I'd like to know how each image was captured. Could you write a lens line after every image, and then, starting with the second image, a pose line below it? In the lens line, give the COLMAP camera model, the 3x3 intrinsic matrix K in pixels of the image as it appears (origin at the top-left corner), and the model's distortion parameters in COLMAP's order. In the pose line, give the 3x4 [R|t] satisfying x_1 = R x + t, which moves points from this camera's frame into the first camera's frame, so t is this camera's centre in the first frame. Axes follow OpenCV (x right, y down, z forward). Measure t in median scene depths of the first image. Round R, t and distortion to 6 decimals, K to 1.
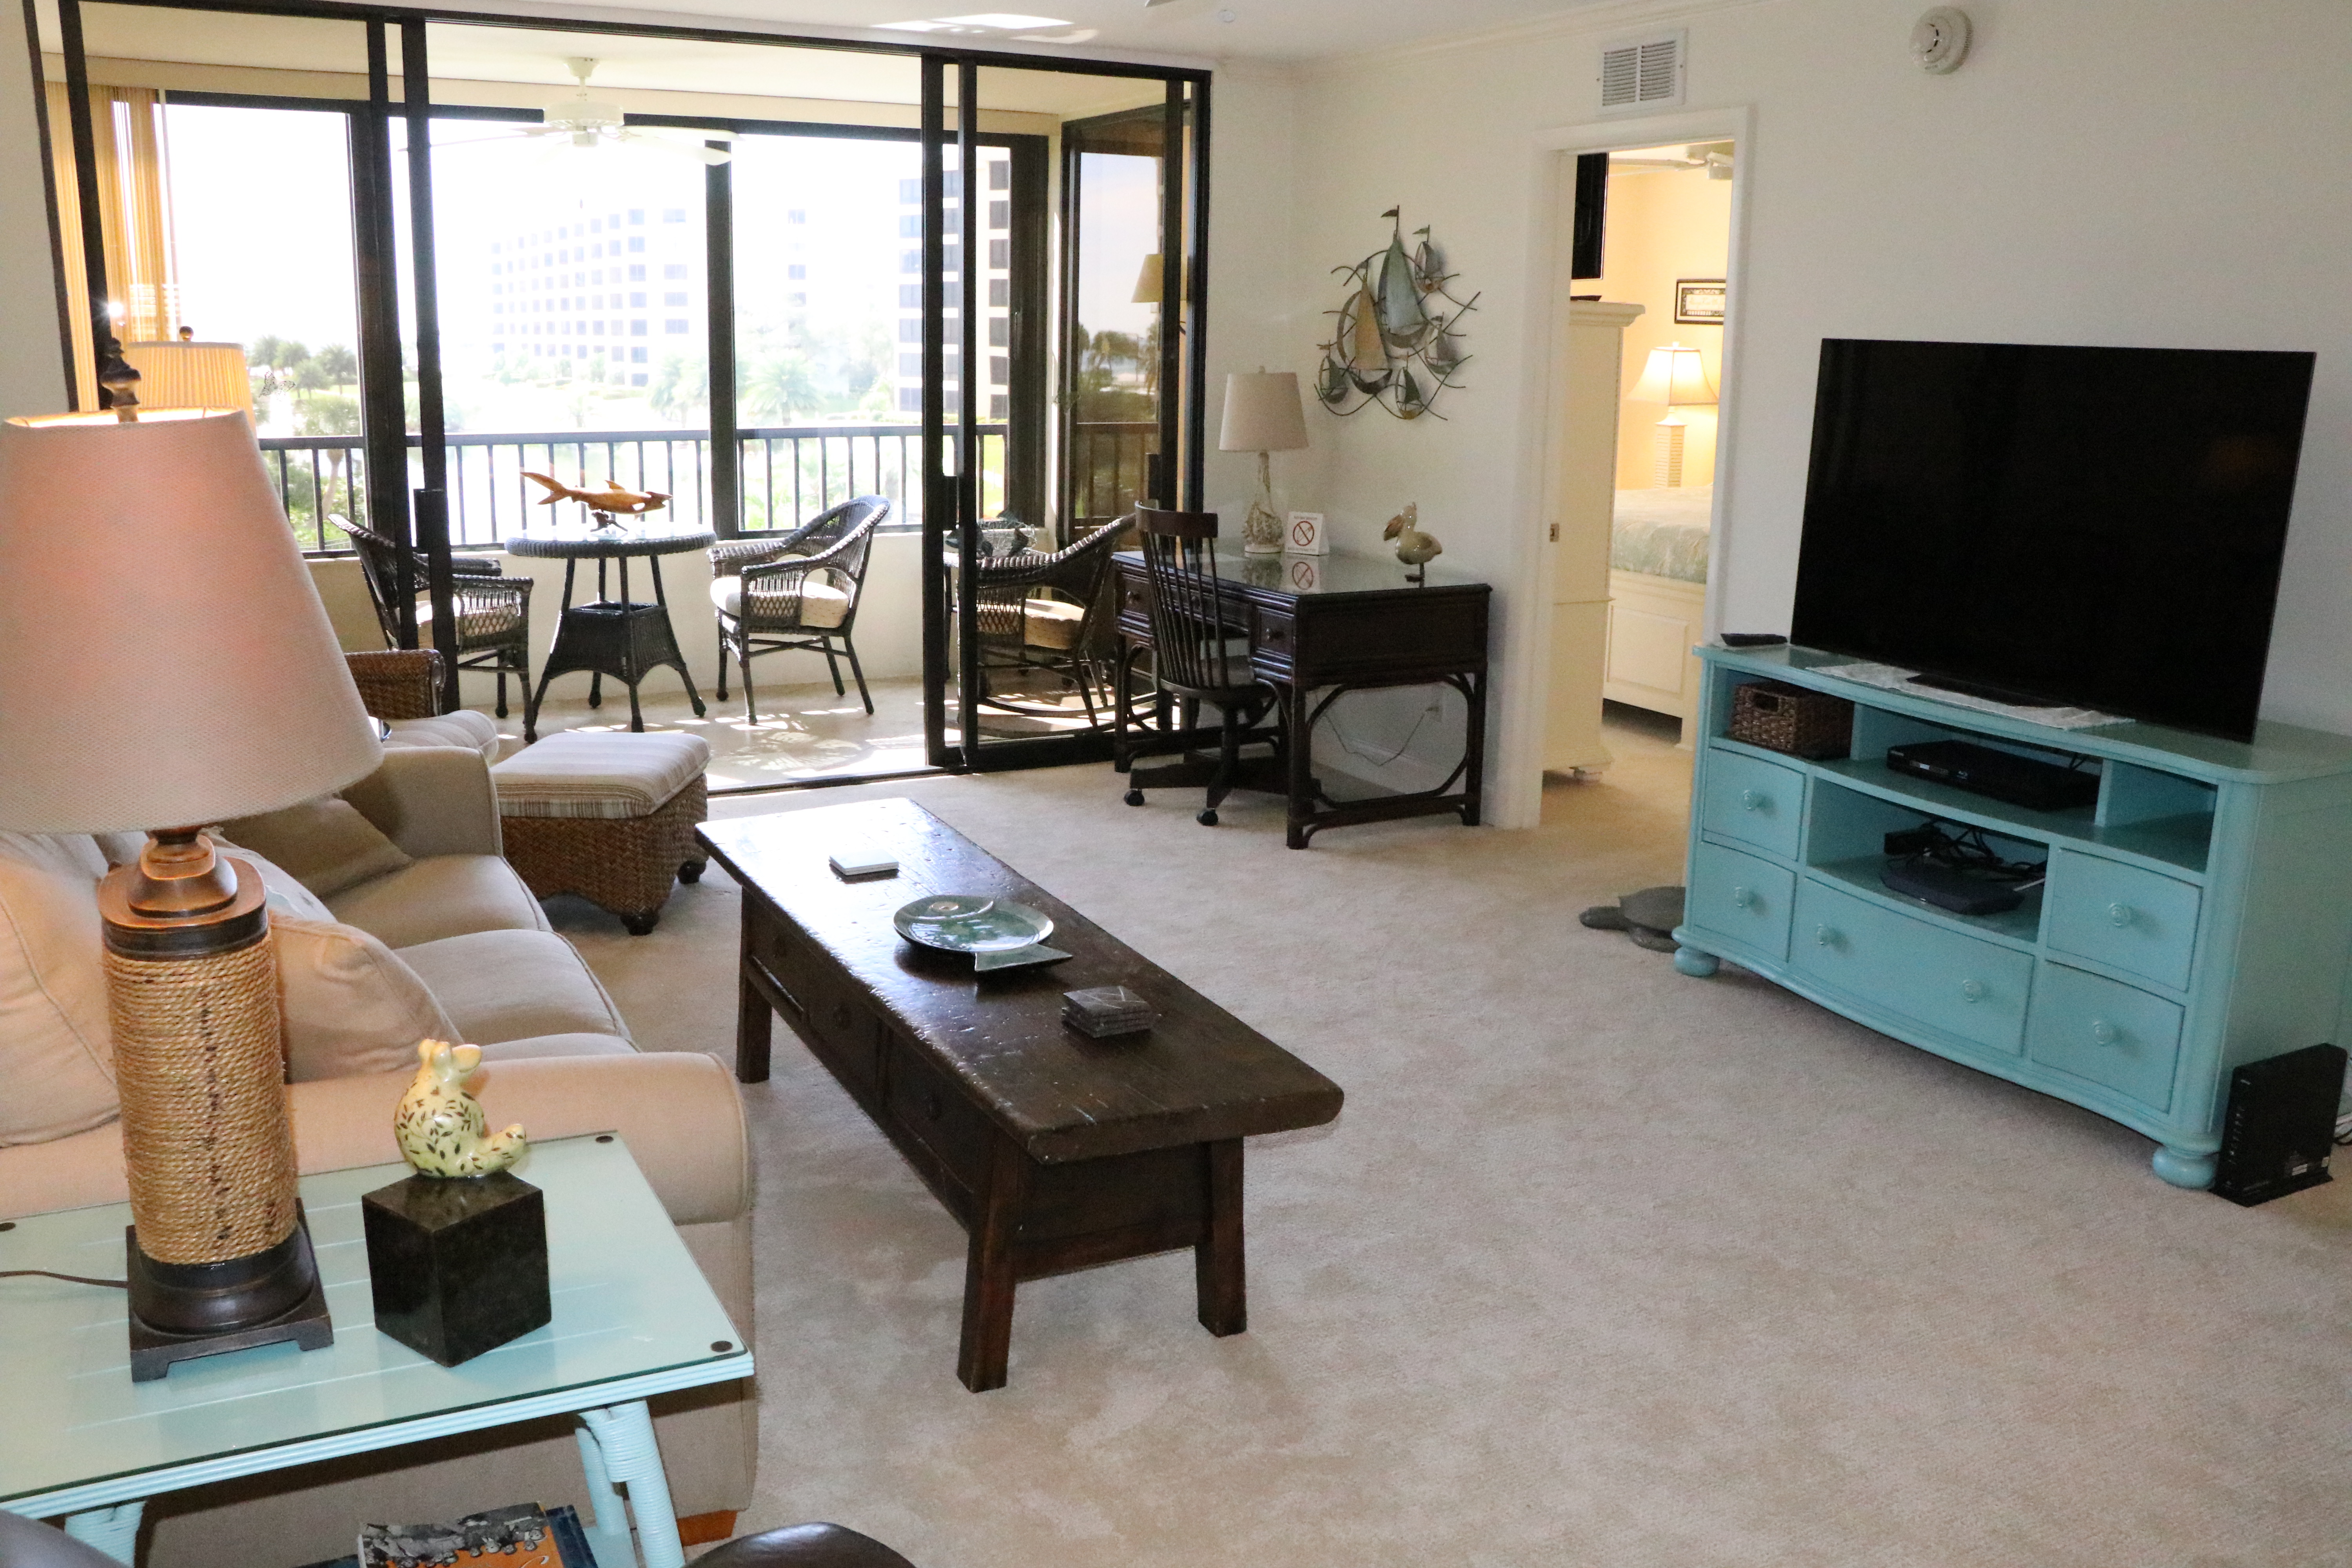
lens RADIAL K [[1983.6, 0, 1163.4], [0, 1983.6, 806.4], [0, 0, 1]] dist [-0.179718, 0.165312]
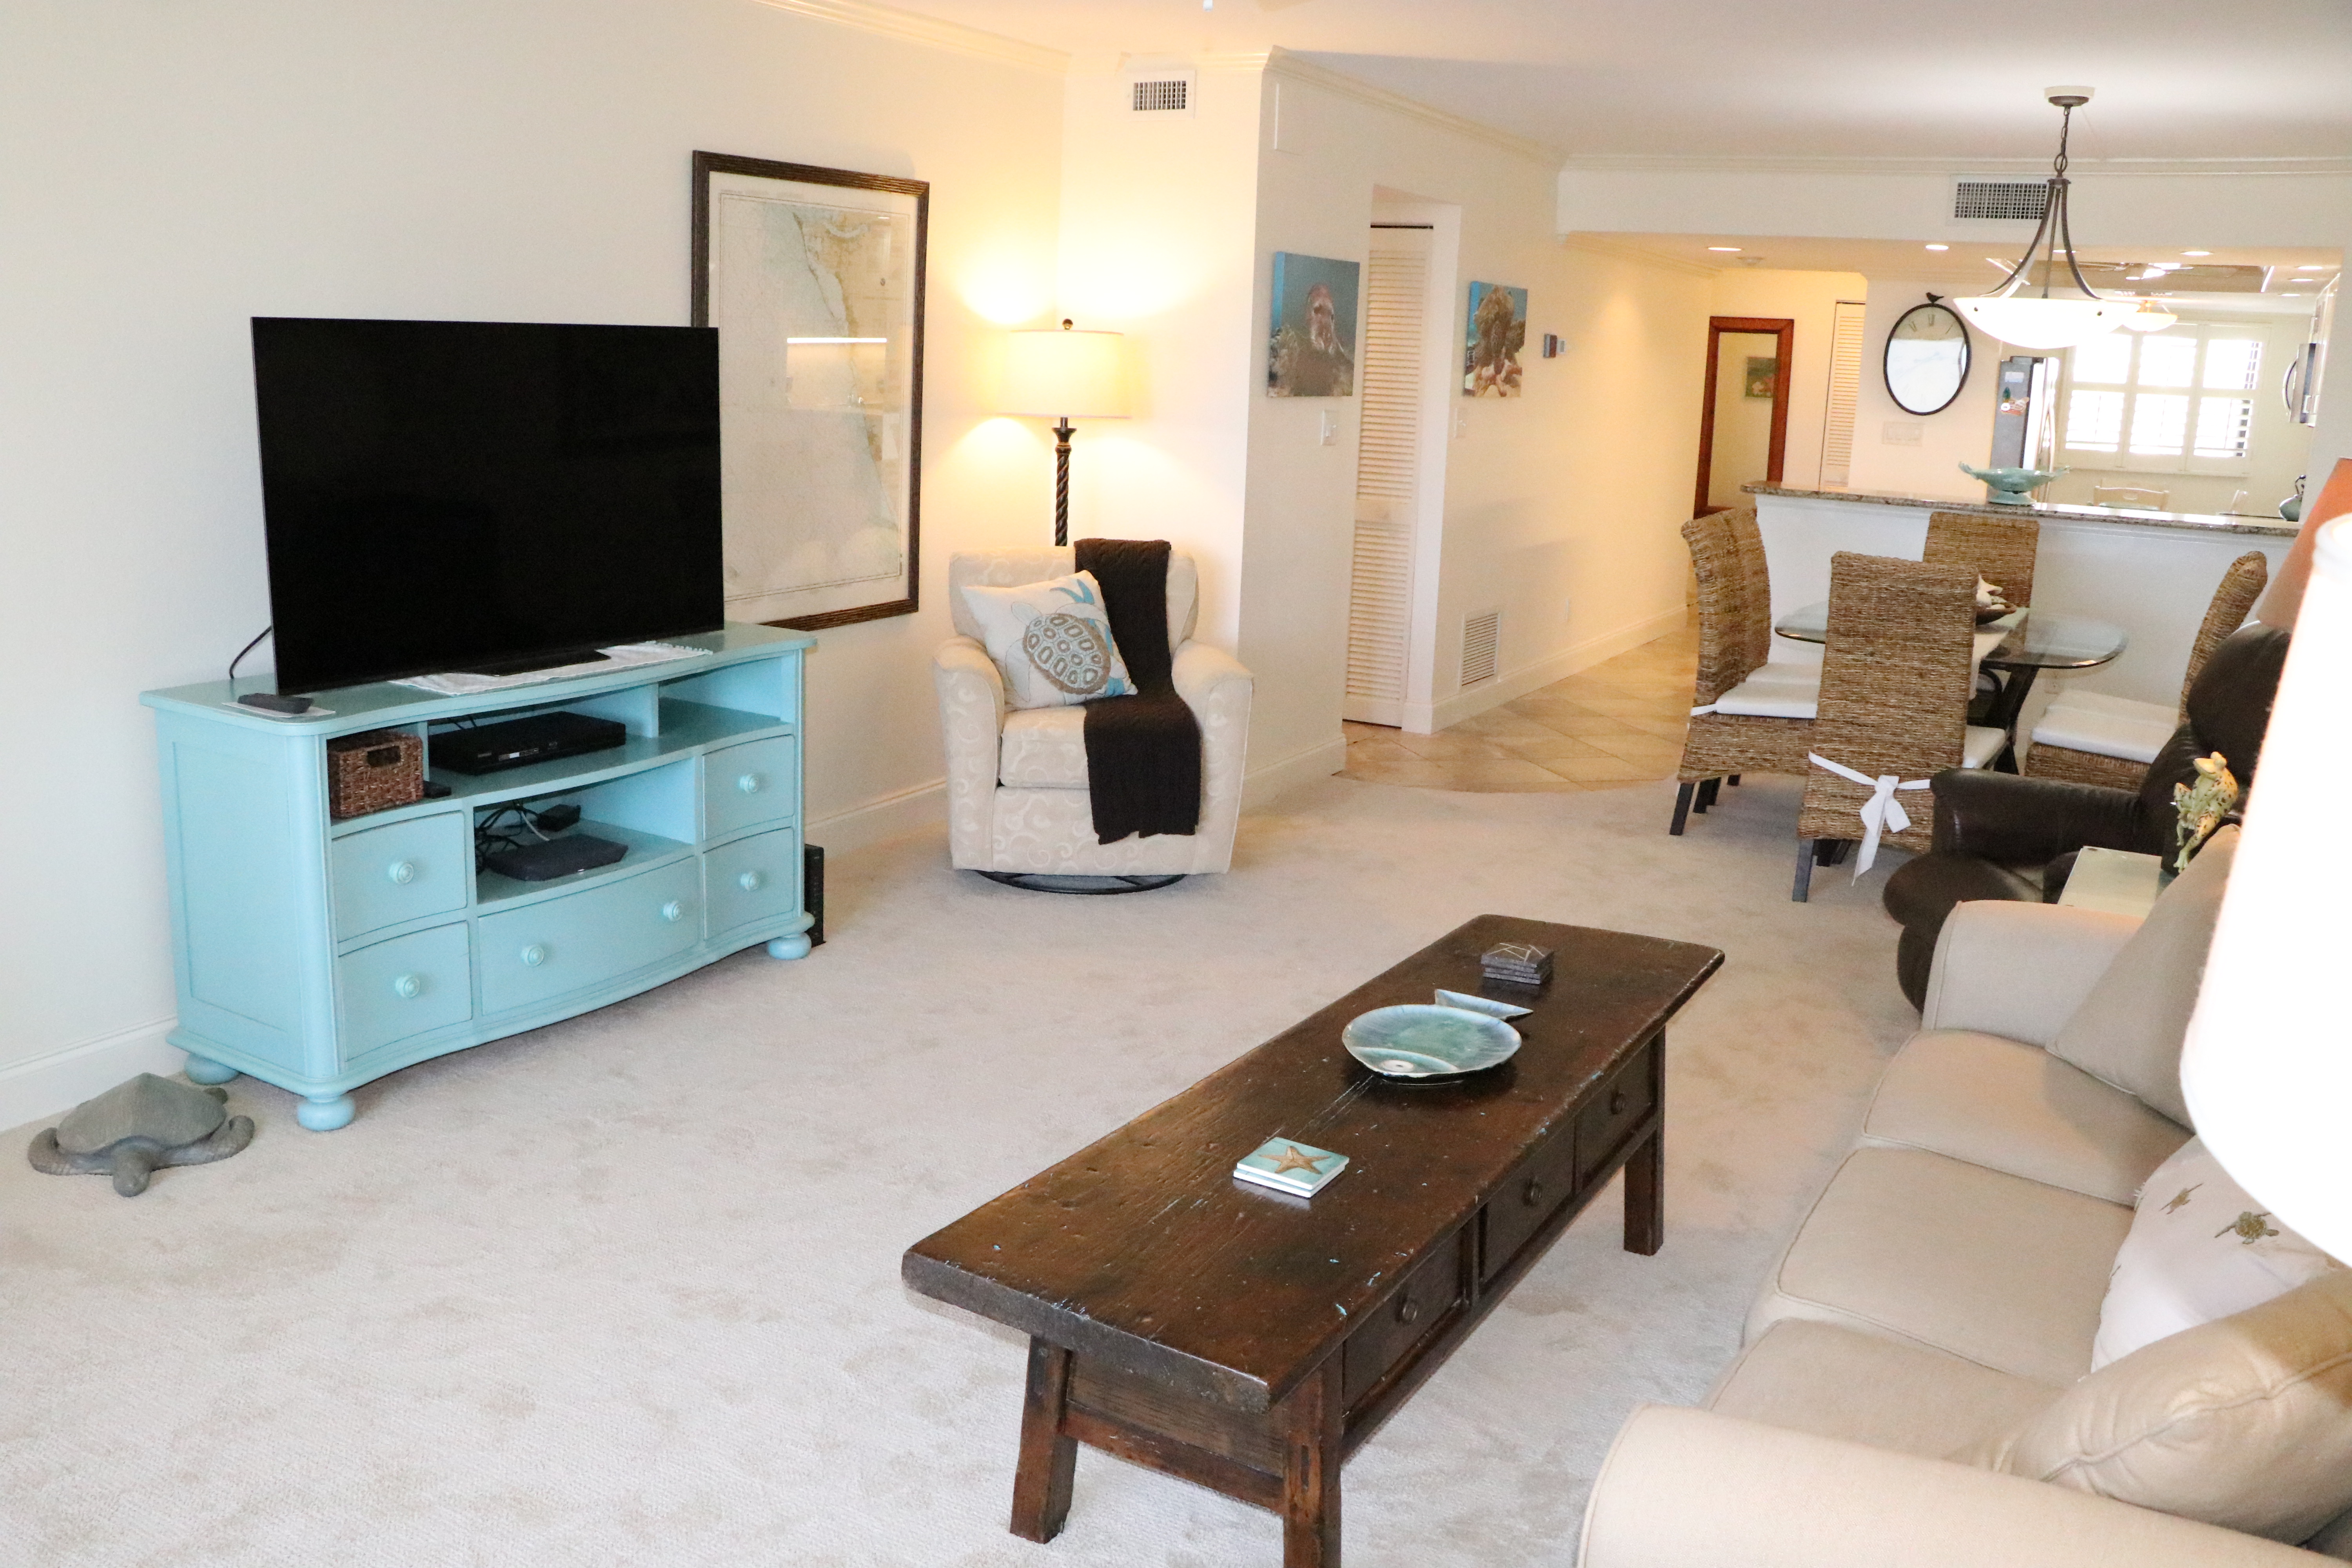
lens RADIAL K [[1983.6, 0, 1161.5], [0, 1983.6, 803.6], [0, 0, 1]] dist [-0.179718, 0.165312]
pose [[-0.508920, -0.224431, 0.831042, -1.374635], [0.163448, 0.922658, 0.349267, -0.671922], [-0.845154, 0.313581, -0.432877, 2.719266]]
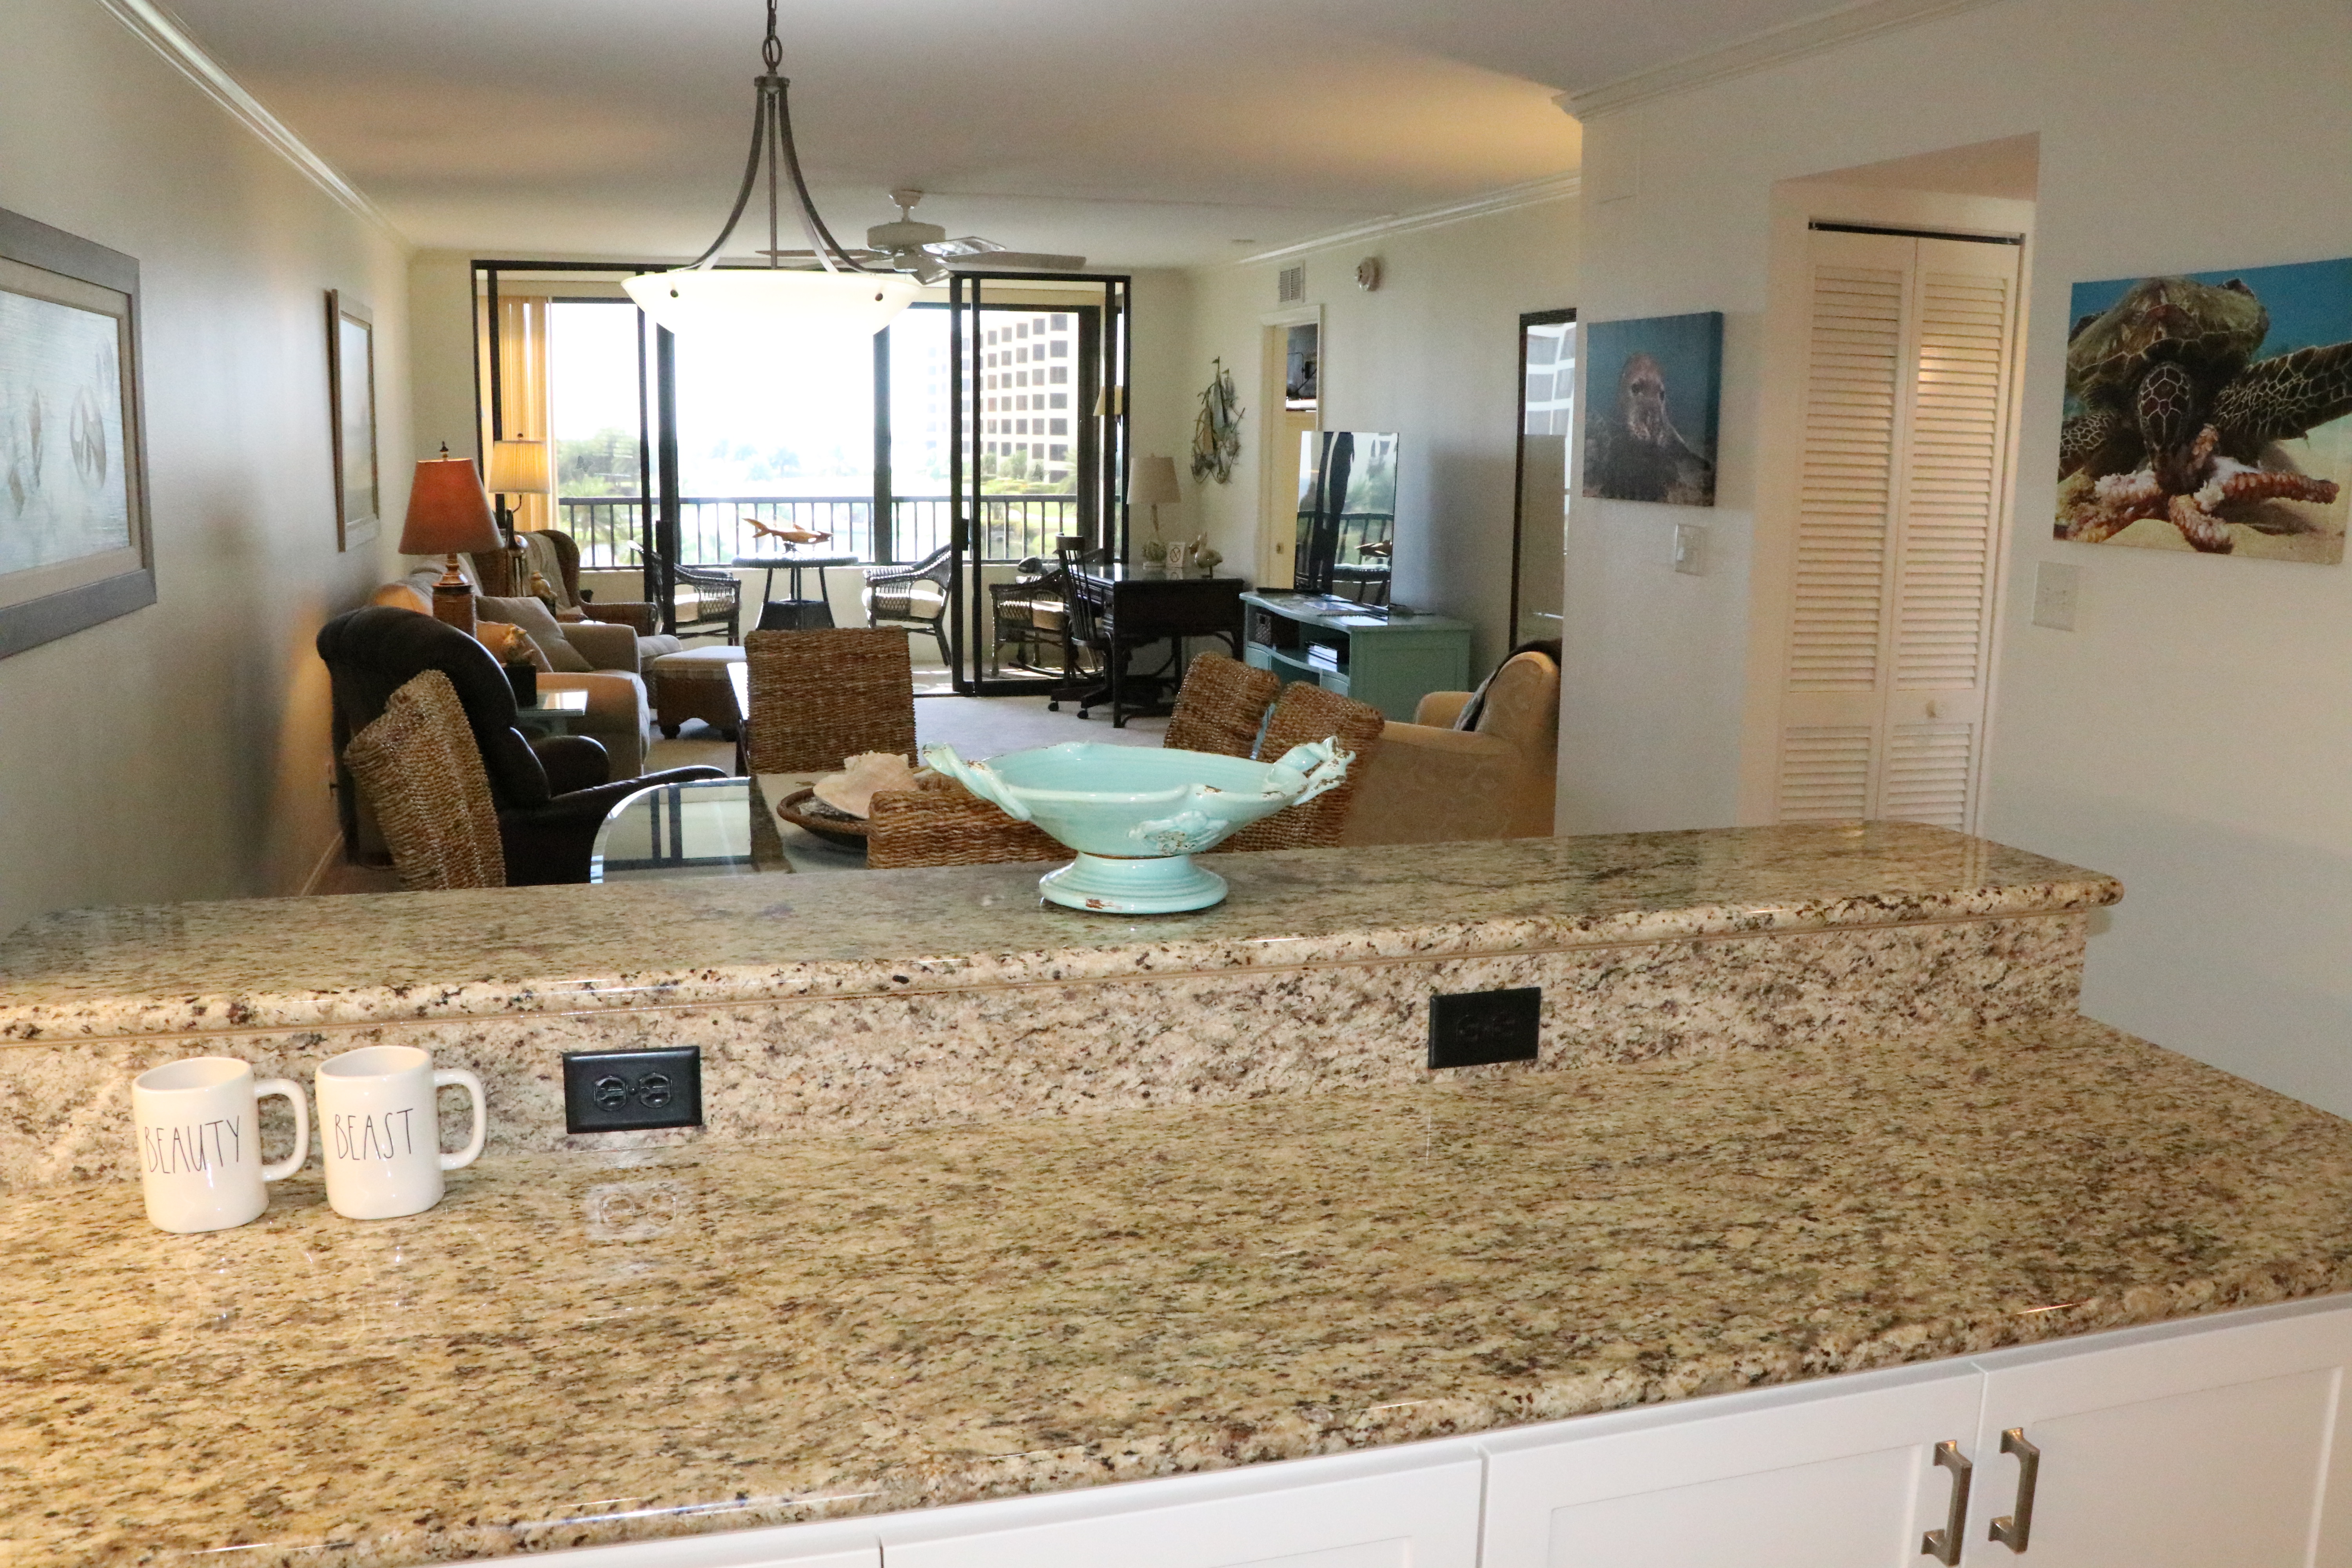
lens RADIAL K [[1983.6, 0, 1164.8], [0, 1983.6, 781.6], [0, 0, 1]] dist [-0.179718, 0.165312]
pose [[0.977550, 0.030857, -0.208433, 0.378971], [-0.043842, 0.997355, -0.057966, 0.133956], [0.206094, 0.065803, 0.976317, -0.546718]]
